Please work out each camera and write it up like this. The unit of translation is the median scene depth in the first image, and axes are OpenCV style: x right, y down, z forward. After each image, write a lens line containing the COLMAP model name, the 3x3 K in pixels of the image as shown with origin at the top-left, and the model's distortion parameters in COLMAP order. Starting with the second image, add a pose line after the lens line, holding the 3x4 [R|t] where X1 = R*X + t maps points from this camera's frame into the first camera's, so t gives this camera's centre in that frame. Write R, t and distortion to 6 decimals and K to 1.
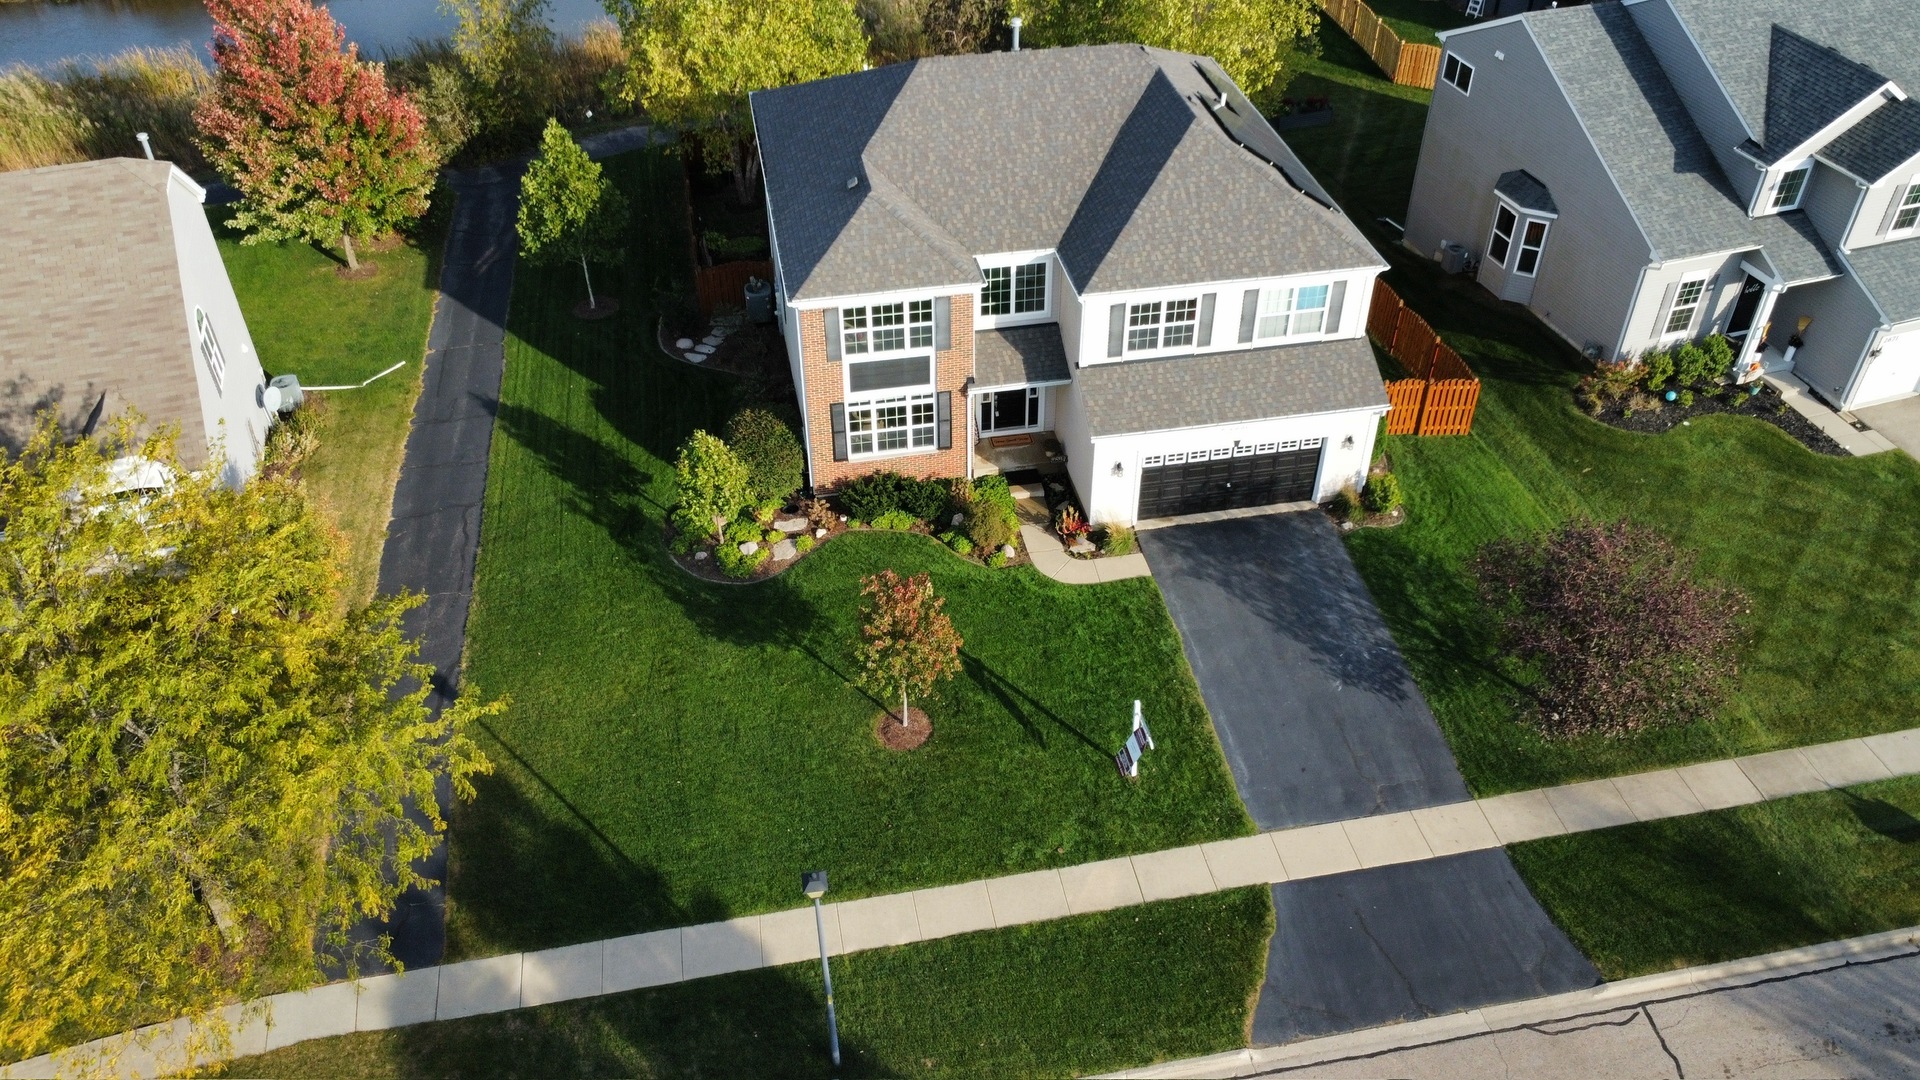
lens RADIAL K [[1456.8, 0, 950.8], [0, 1456.8, 537.8], [0, 0, 1]] dist [0.001320, 0.003858]
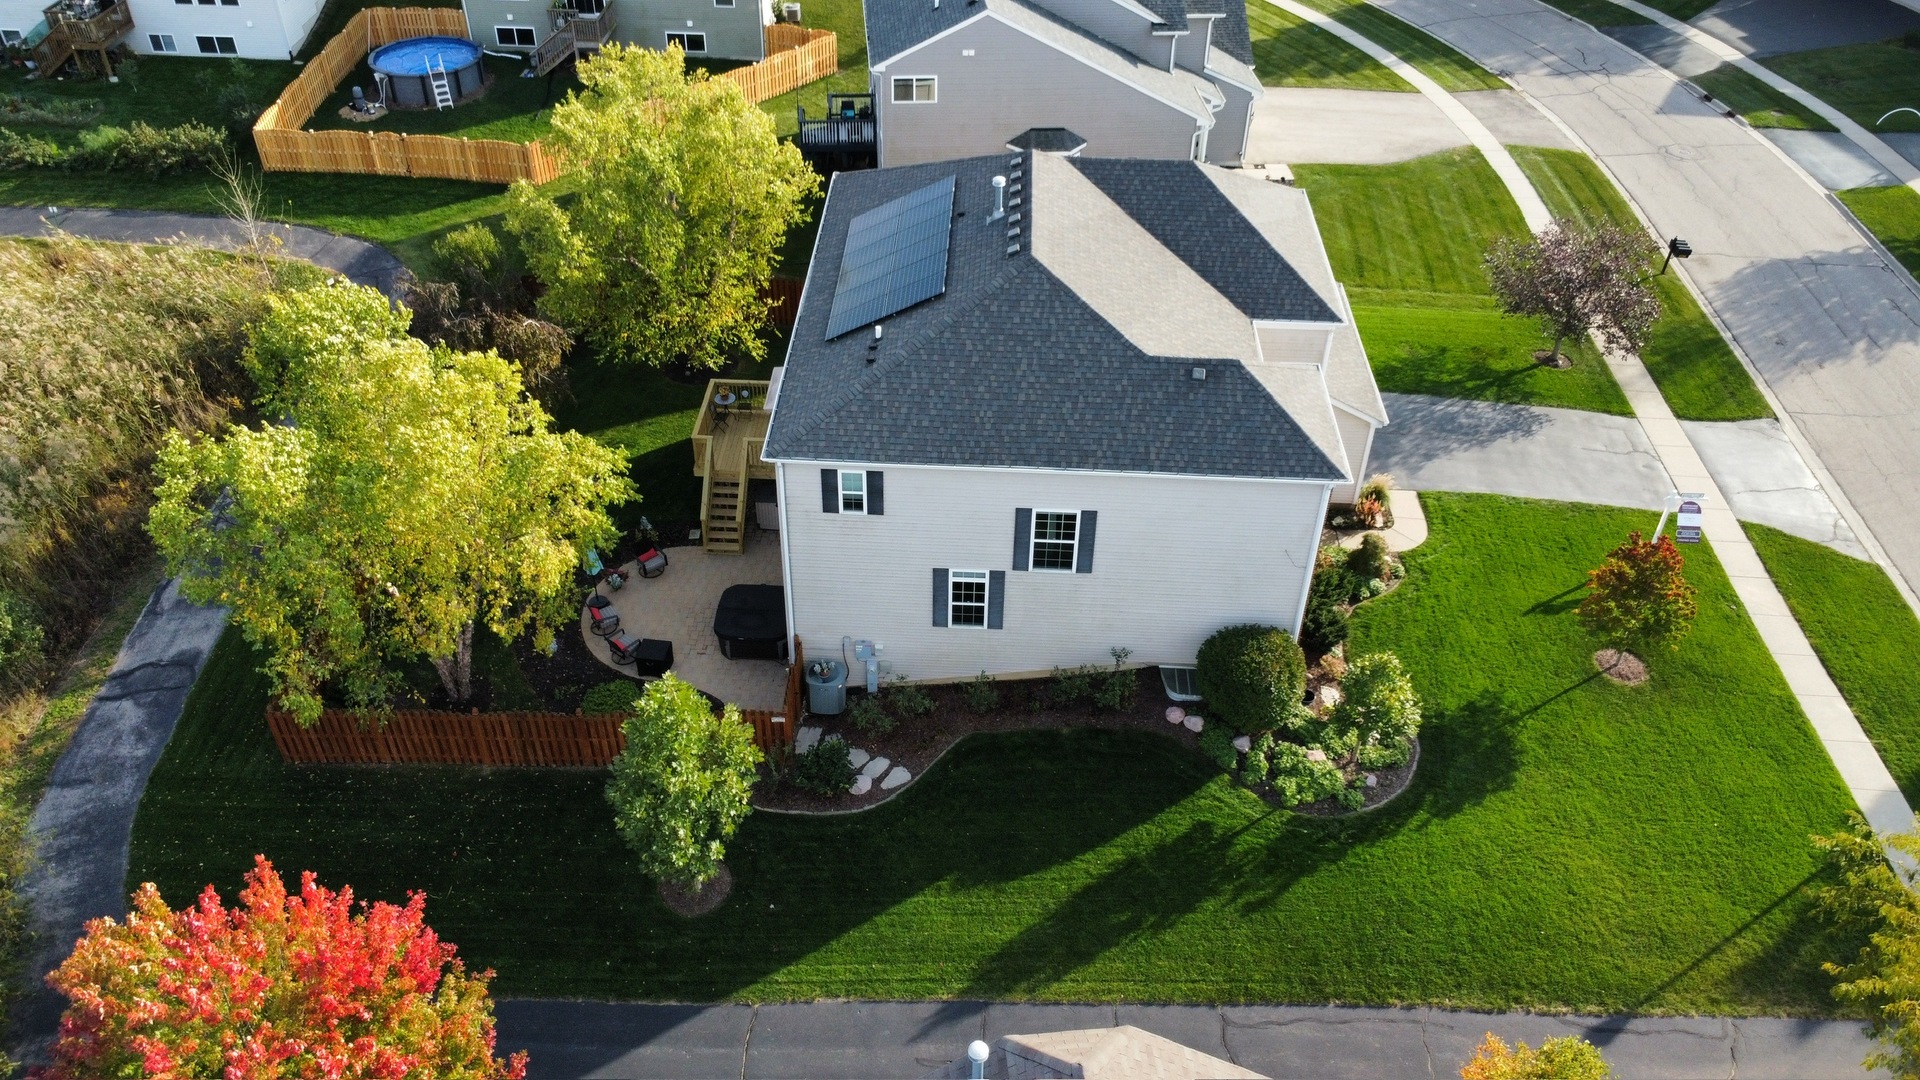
lens RADIAL K [[1456.8, 0, 966.4], [0, 1456.8, 539.6], [0, 0, 1]] dist [0.001320, 0.003858]
pose [[0.216201, -0.603039, 0.767855, -0.817138], [0.600447, 0.702270, 0.382467, -0.580072], [-0.769884, 0.378366, 0.513924, 0.668071]]
